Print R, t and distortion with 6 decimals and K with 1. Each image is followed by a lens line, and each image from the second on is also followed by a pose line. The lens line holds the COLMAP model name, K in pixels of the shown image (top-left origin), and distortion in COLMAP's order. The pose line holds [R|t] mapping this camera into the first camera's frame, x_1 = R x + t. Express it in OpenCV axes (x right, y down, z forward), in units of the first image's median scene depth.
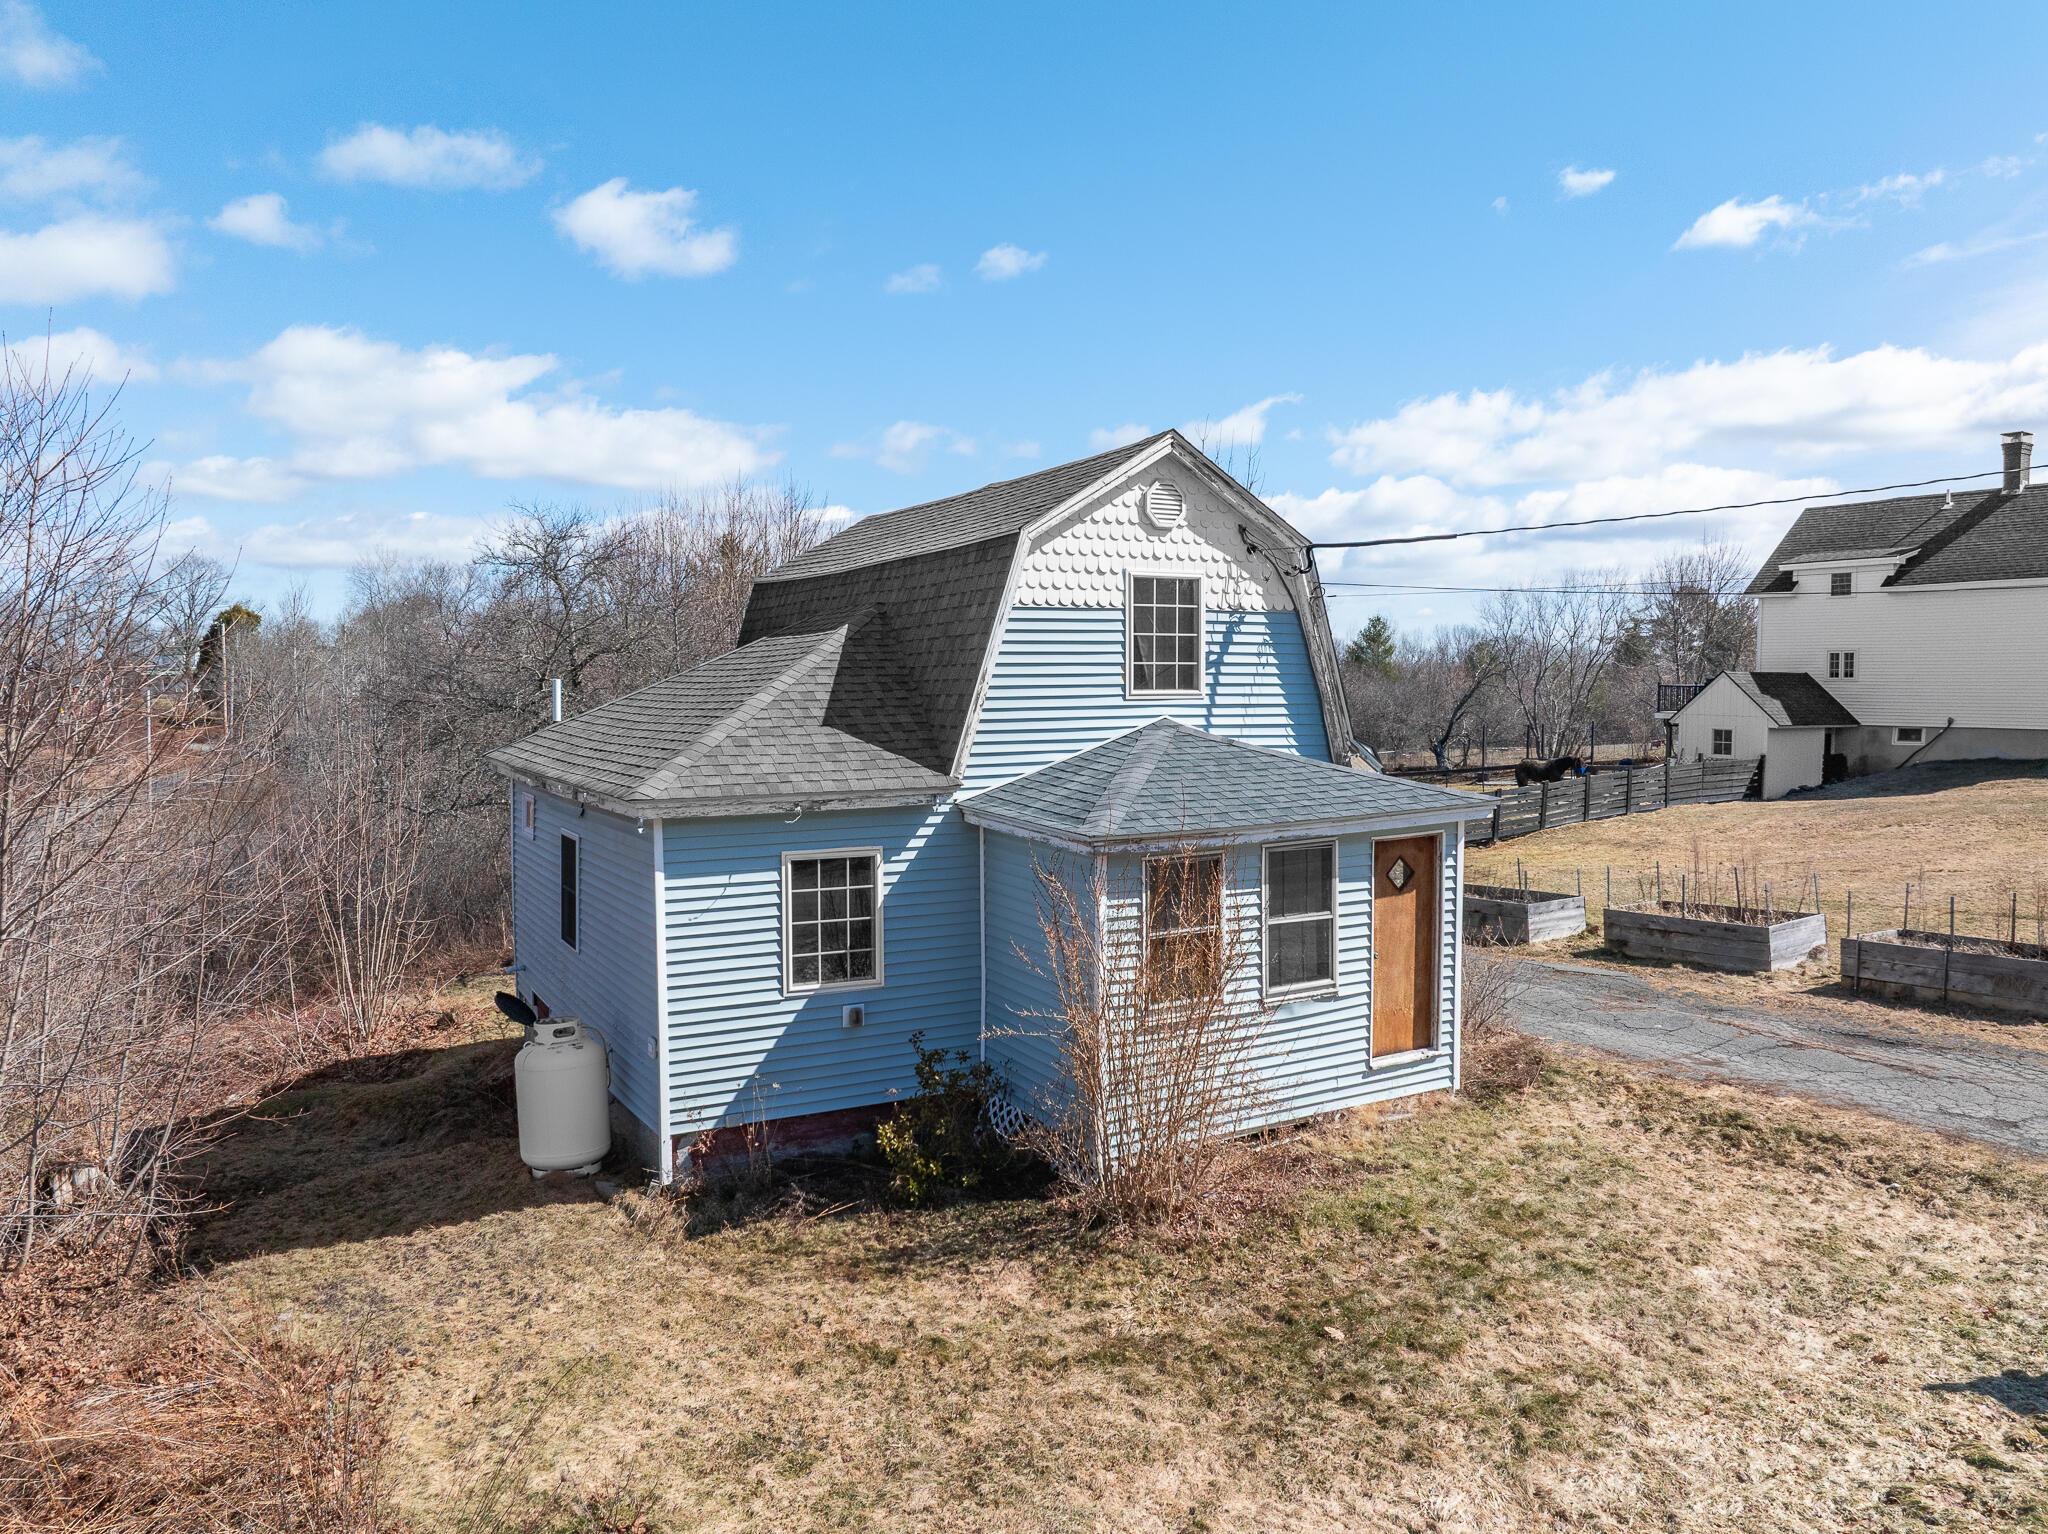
lens RADIAL K [[1454.3, 0, 1019.3], [0, 1454.3, 764.6], [0, 0, 1]] dist [-0.030291, 0.000487]
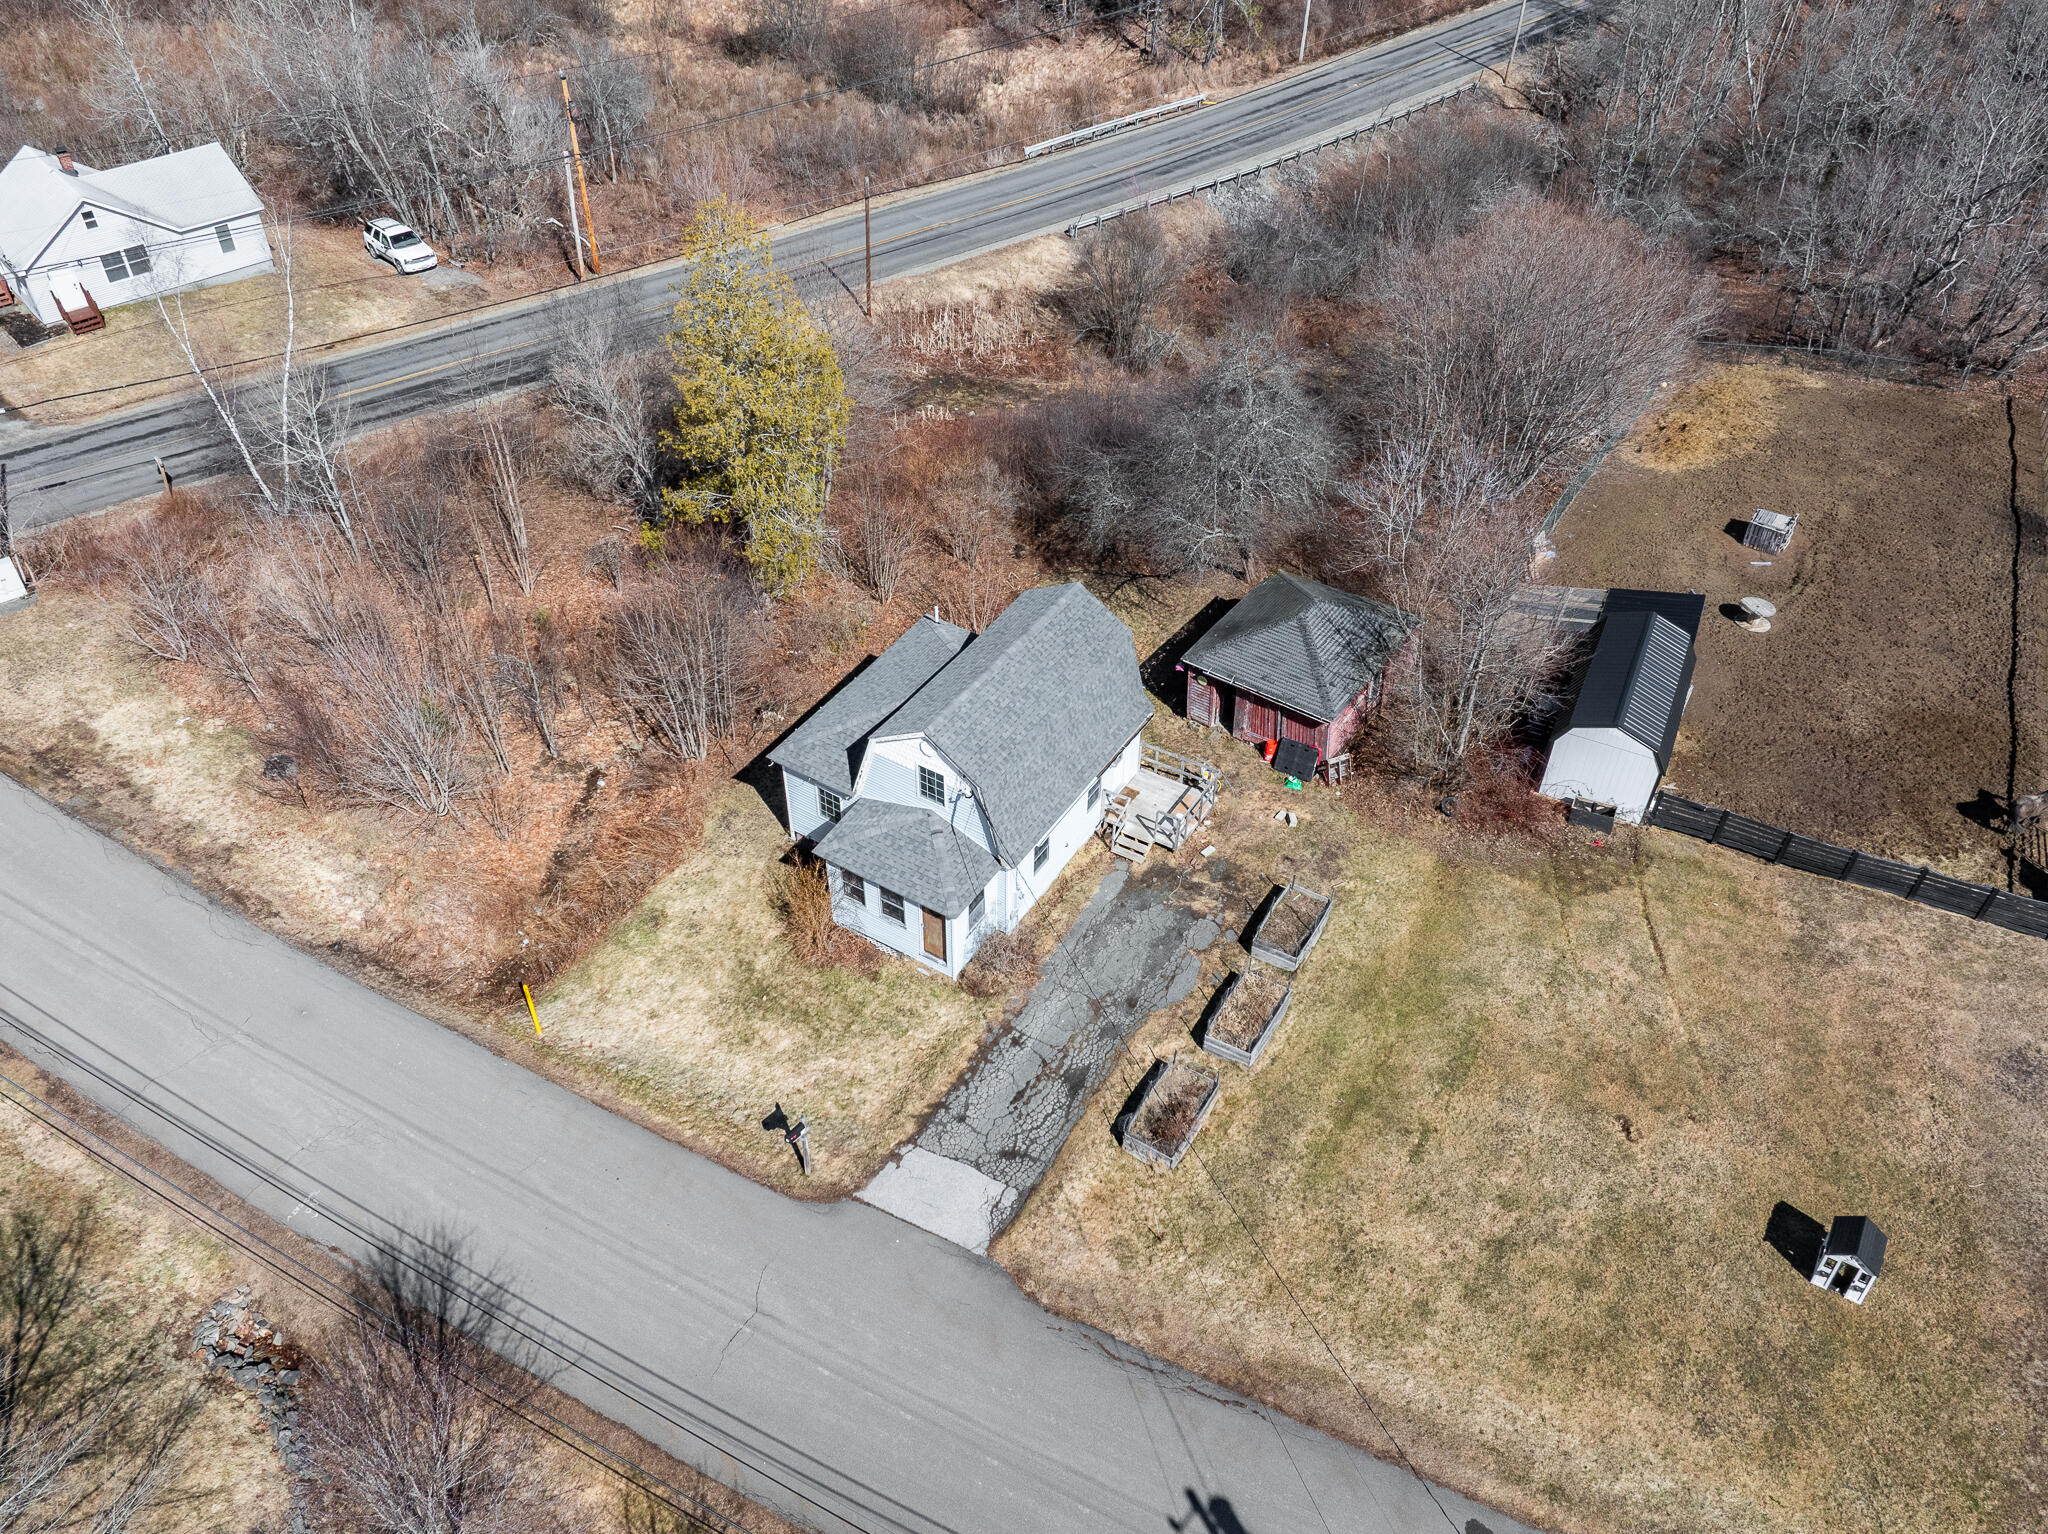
lens RADIAL K [[1497.5, 0, 1021.4], [0, 1497.5, 790.3], [0, 0, 1]] dist [-0.044314, 0.001280]
pose [[0.500408, 0.602516, -0.621745, 1.816921], [-0.062487, 0.741385, 0.668164, -1.849222], [0.863532, -0.295503, 0.408644, 0.051230]]
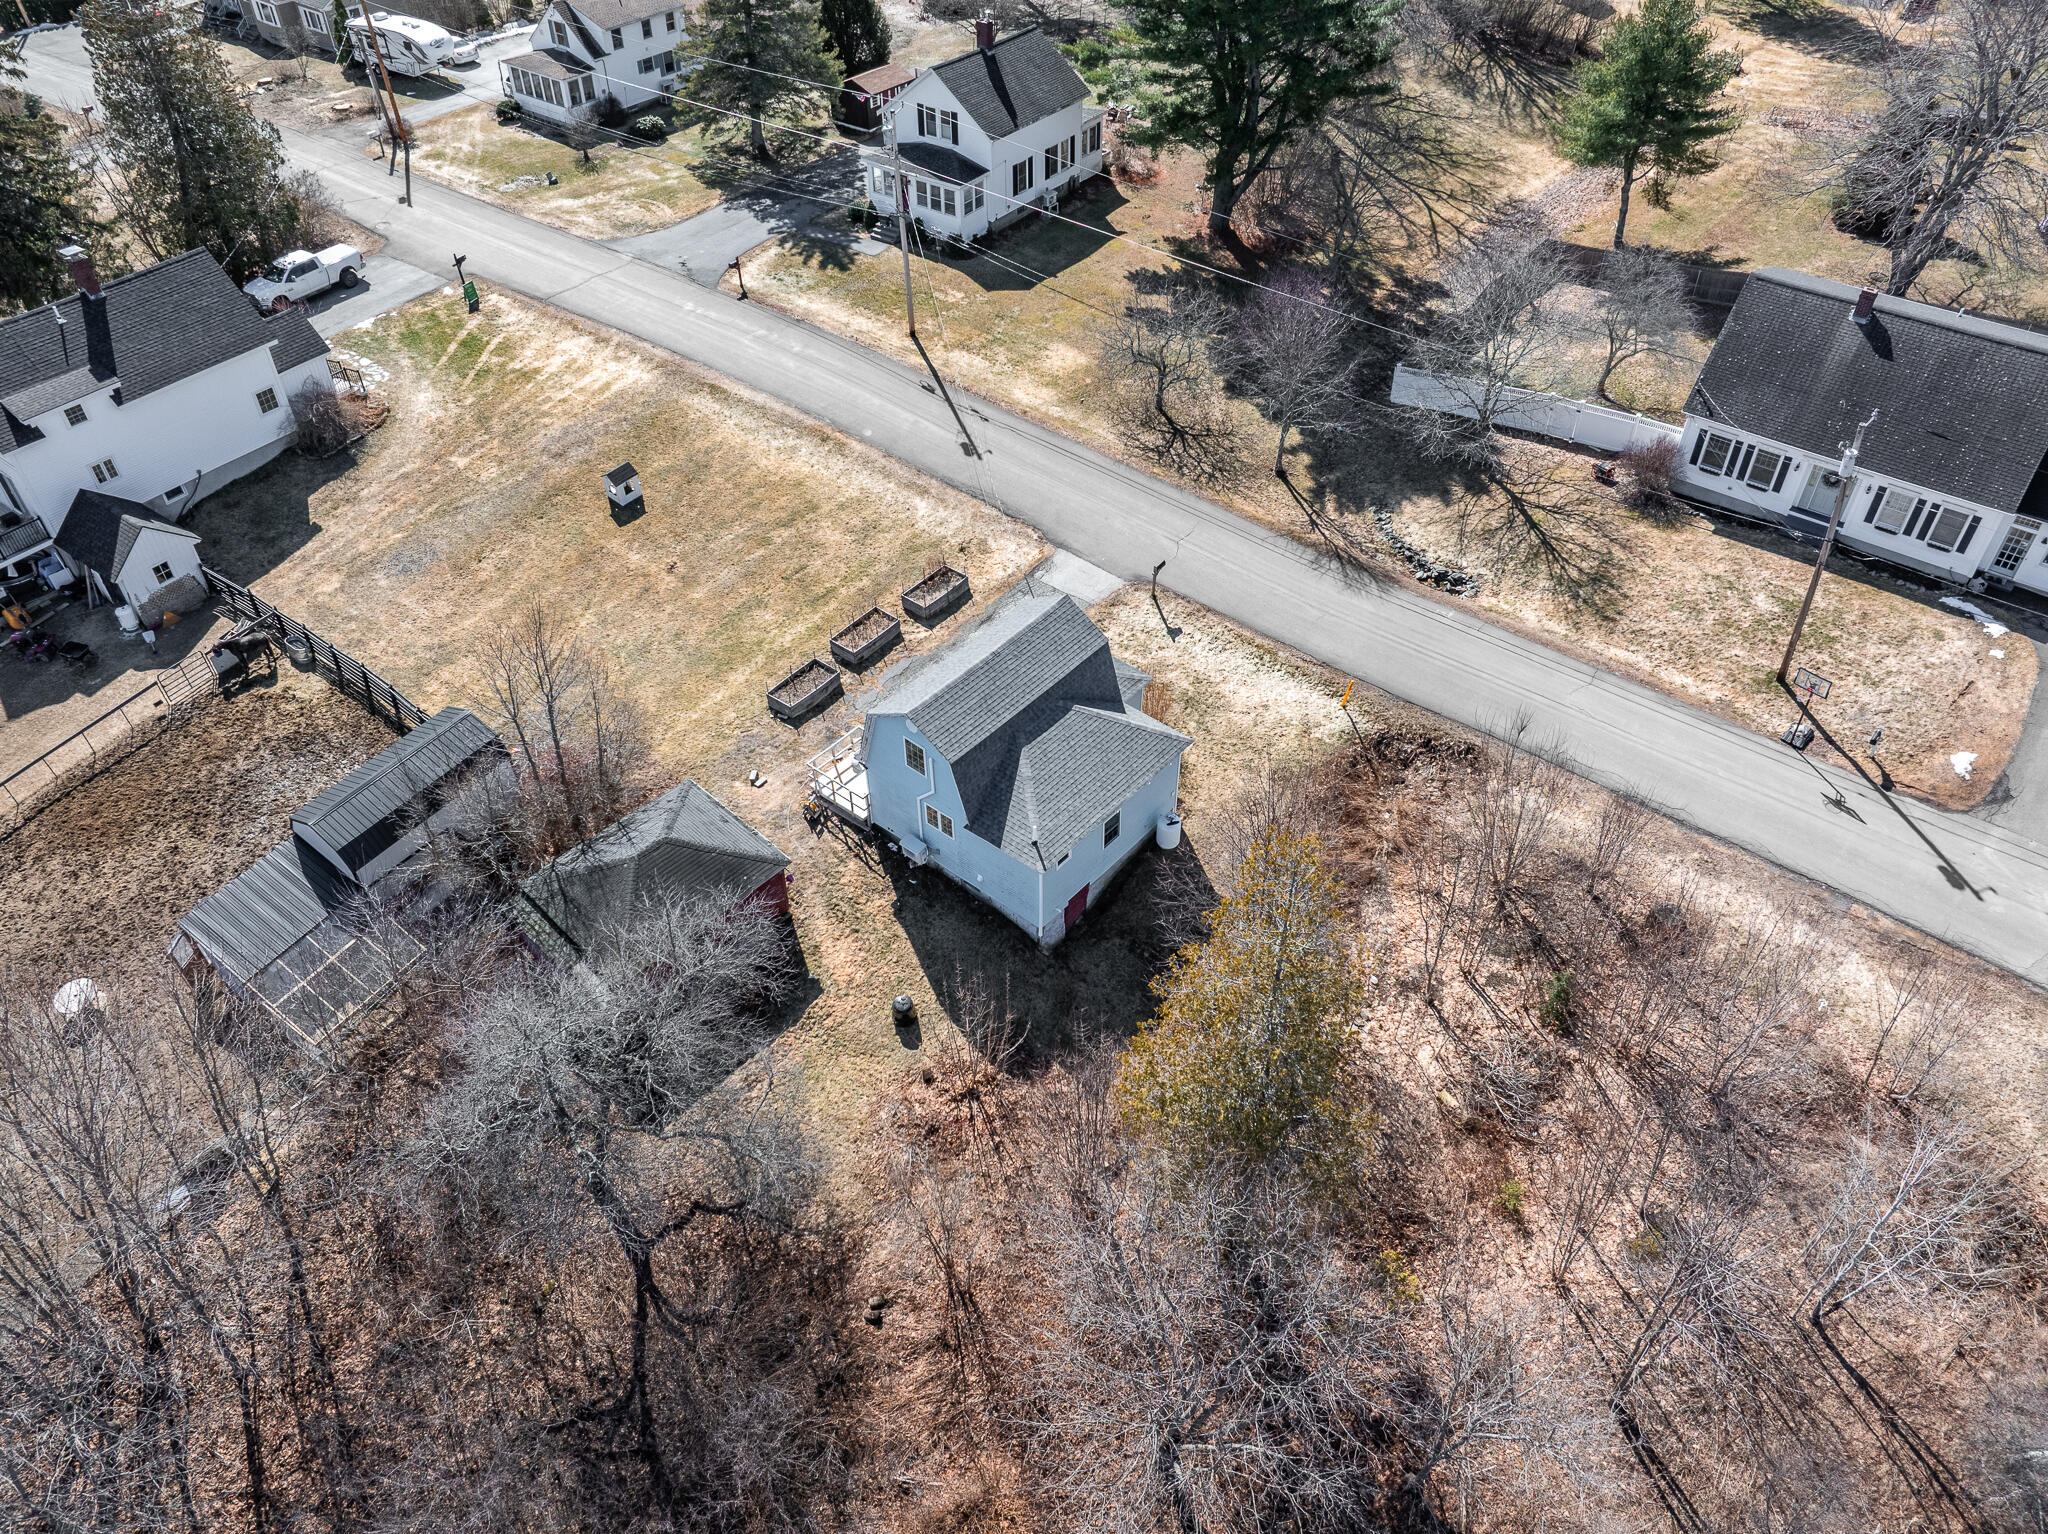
lens RADIAL K [[1454.3, 0, 1019.3], [0, 1454.3, 764.6], [0, 0, 1]] dist [-0.030291, 0.000487]
pose [[-0.365504, -0.628444, 0.686633, -2.350370], [0.057220, 0.721107, 0.690456, -2.216478], [-0.929049, 0.291654, -0.227608, 1.927453]]
